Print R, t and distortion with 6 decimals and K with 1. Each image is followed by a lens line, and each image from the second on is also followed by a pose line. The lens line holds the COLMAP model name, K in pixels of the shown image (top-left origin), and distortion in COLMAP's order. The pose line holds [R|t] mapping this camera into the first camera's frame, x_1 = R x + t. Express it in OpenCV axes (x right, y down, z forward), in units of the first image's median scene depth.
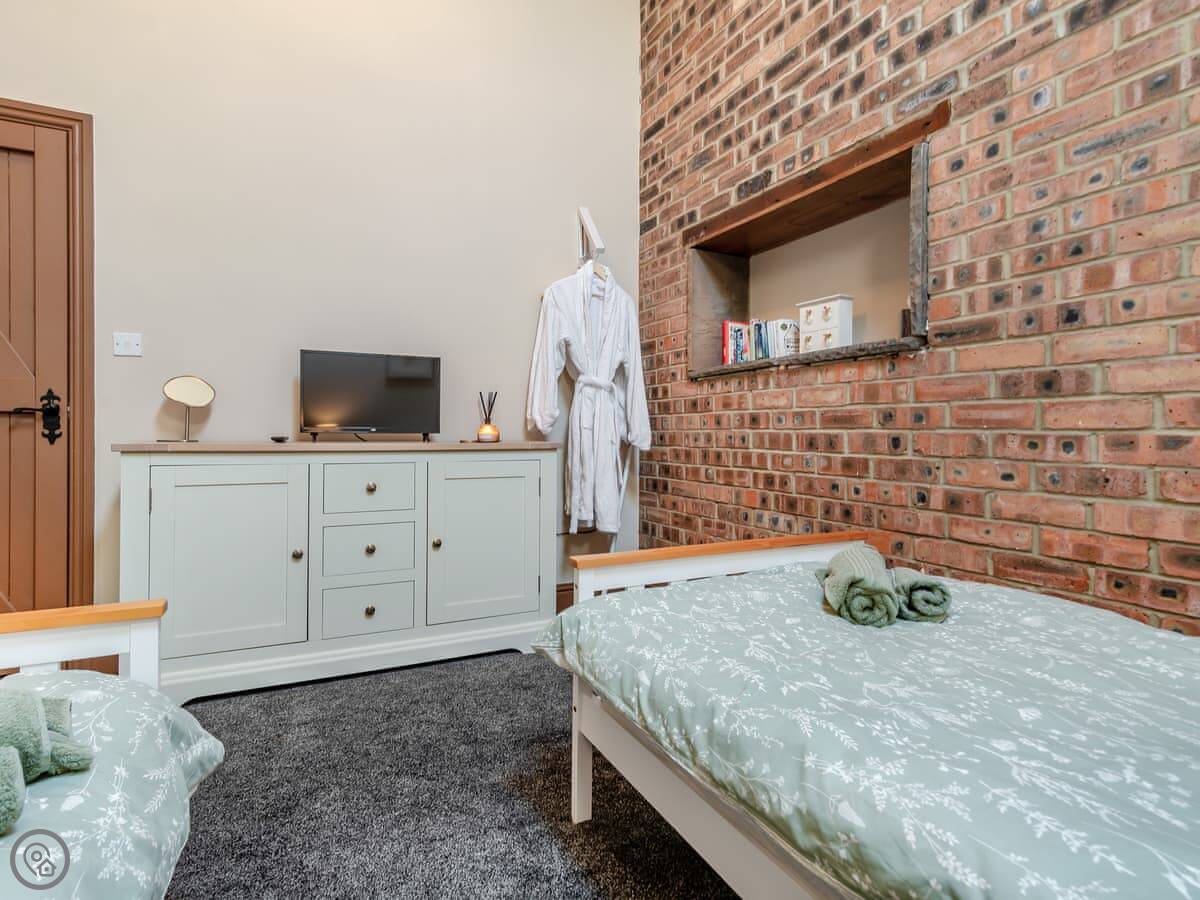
lens RADIAL K [[610.6, 0, 571.9], [0, 610.6, 430.3], [0, 0, 1]] dist [0.018442, -0.002264]
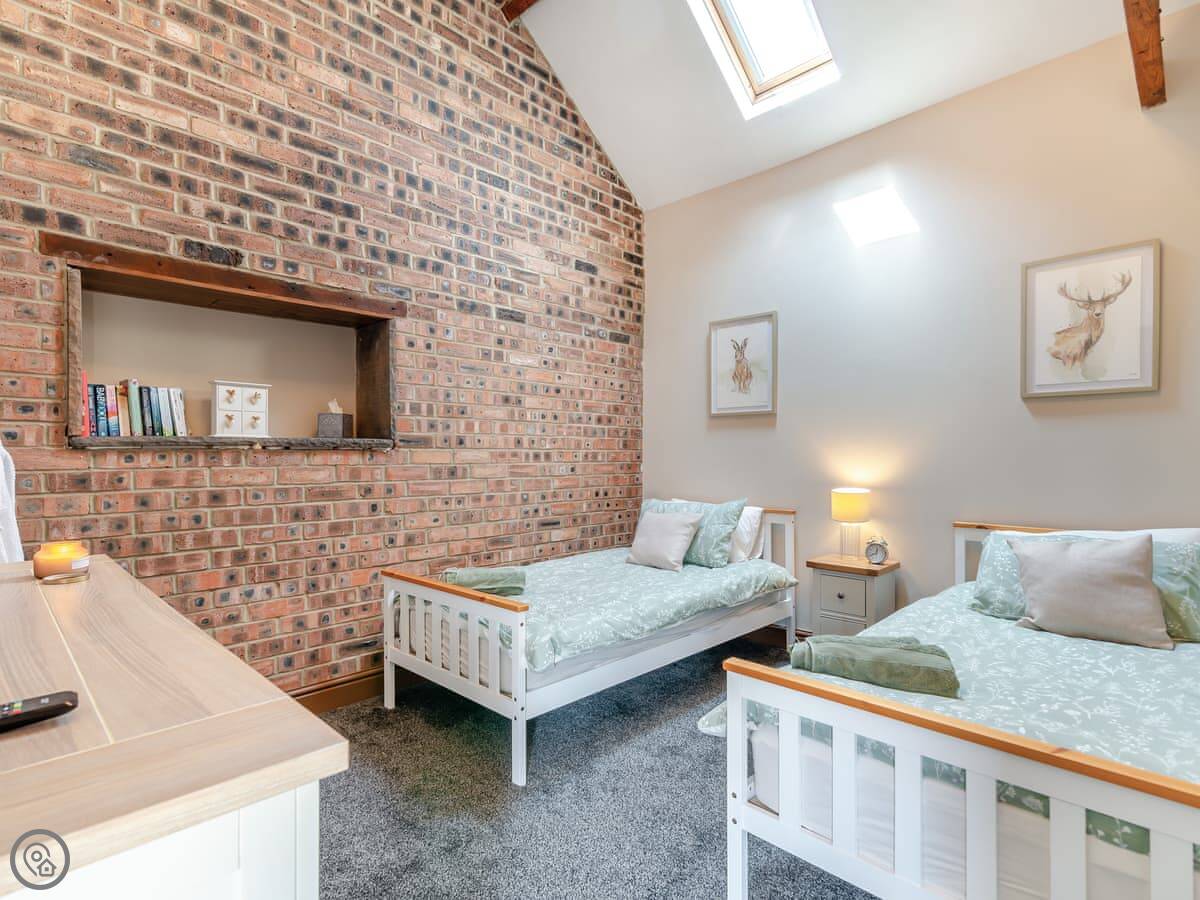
lens RADIAL K [[610.6, 0, 600.2], [0, 610.6, 454.4], [0, 0, 1]] dist [0.018442, -0.002264]
pose [[-0.339131, -0.004576, 0.940728, -0.954403], [-0.001267, 0.999989, 0.004408, -0.105335], [-0.940738, 0.000303, -0.339133, 0.883628]]
